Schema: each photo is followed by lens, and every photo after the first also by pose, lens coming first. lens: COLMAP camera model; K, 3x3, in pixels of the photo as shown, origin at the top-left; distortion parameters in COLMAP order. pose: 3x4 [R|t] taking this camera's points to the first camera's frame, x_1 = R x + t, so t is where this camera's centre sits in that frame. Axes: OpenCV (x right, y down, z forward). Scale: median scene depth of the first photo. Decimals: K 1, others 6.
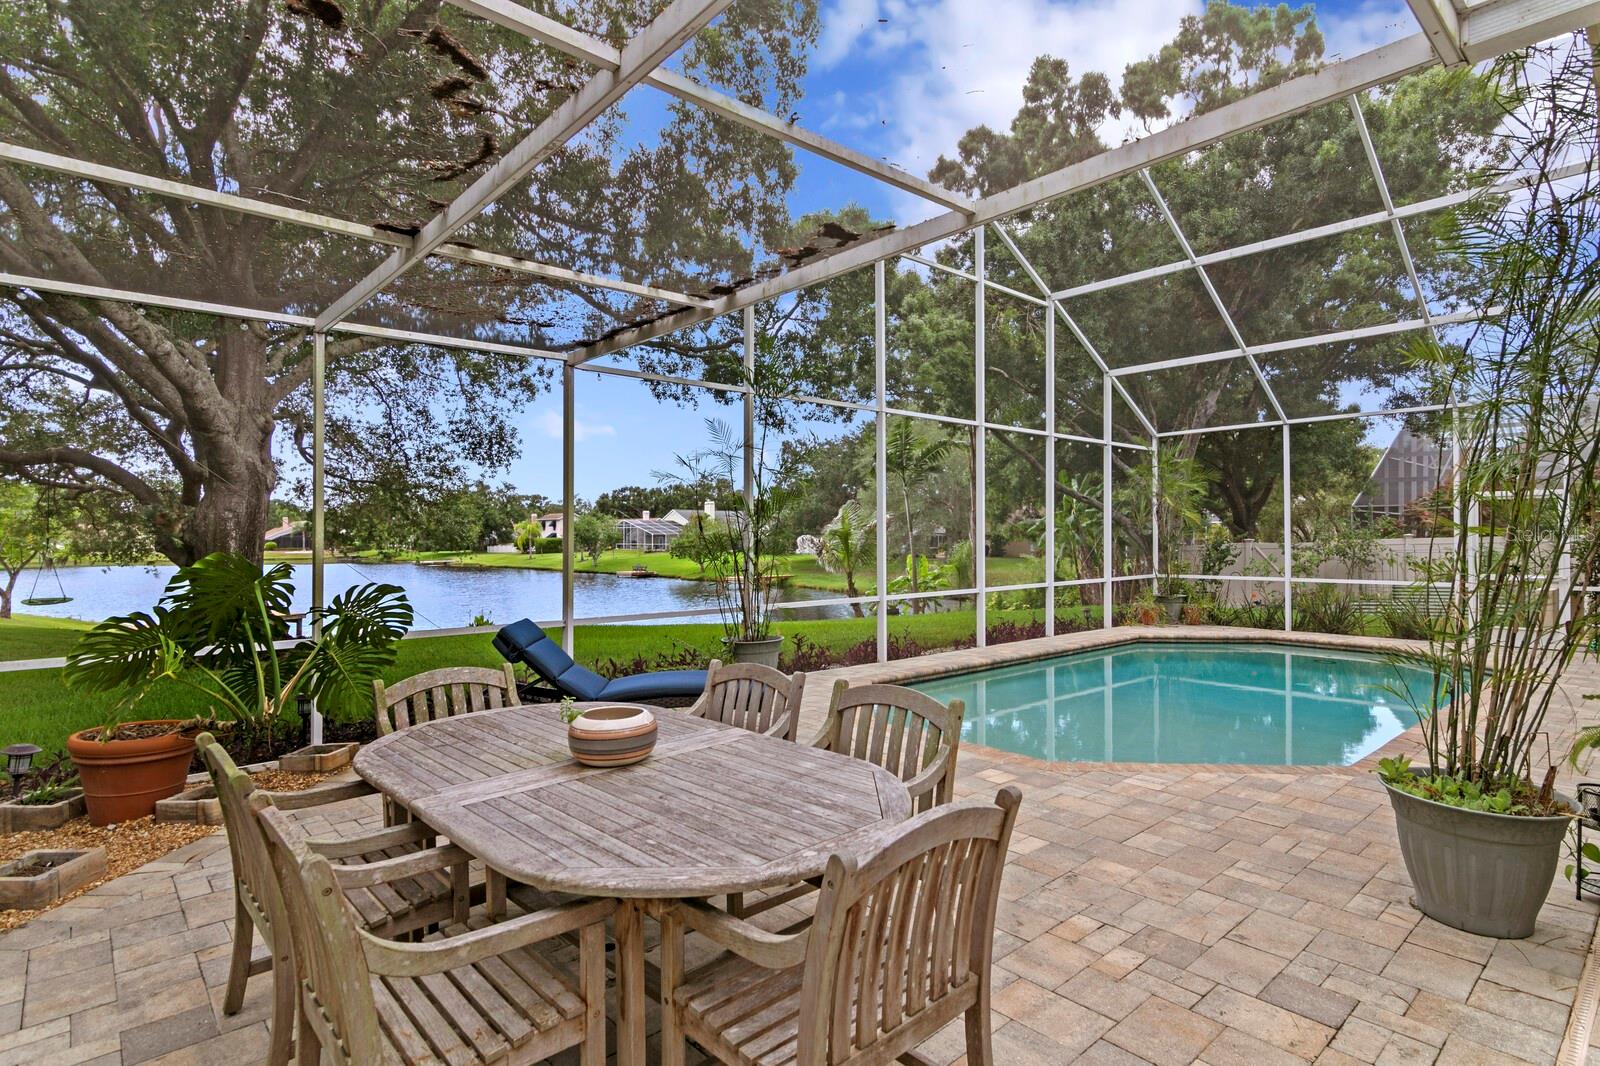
lens RADIAL K [[793.3, 0, 807.3], [0, 793.3, 534.0], [0, 0, 1]] dist [0.014488, -0.005339]
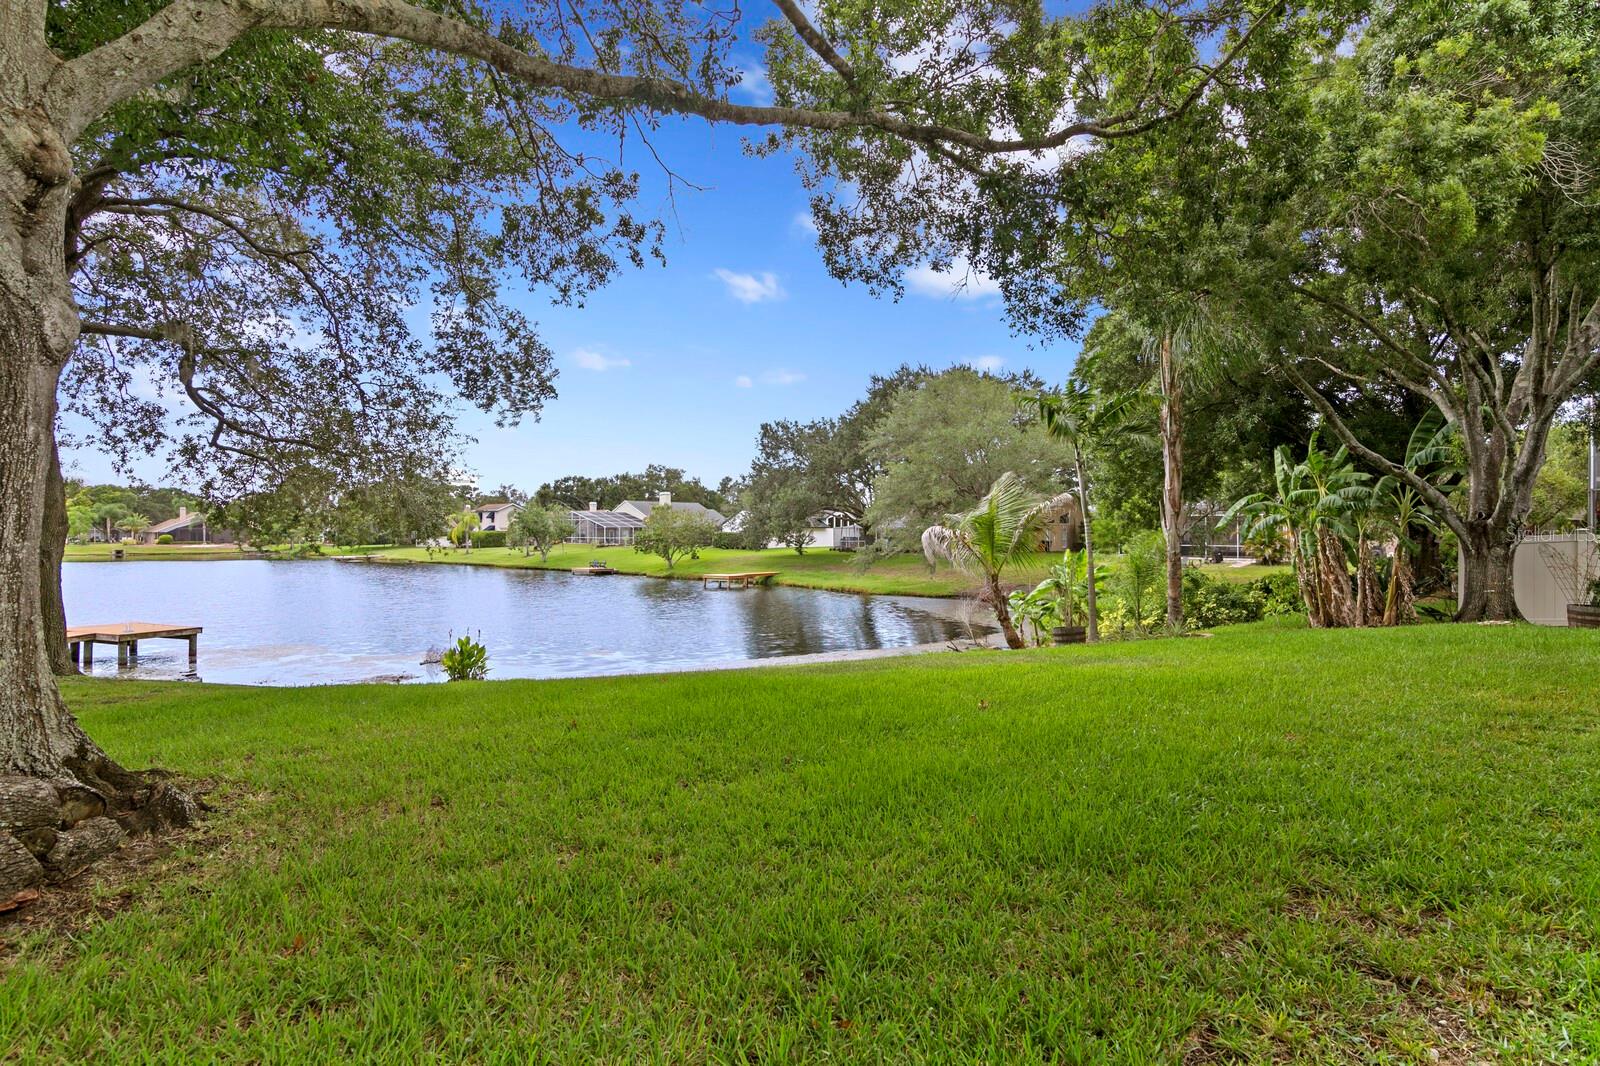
lens RADIAL K [[793.3, 0, 791.5], [0, 793.3, 534.3], [0, 0, 1]] dist [0.014488, -0.005339]
pose [[0.997581, 0.003454, 0.069429, -0.057091], [-0.003905, 0.999972, 0.006368, 0.002539], [-0.069405, -0.006624, 0.997567, 0.094501]]
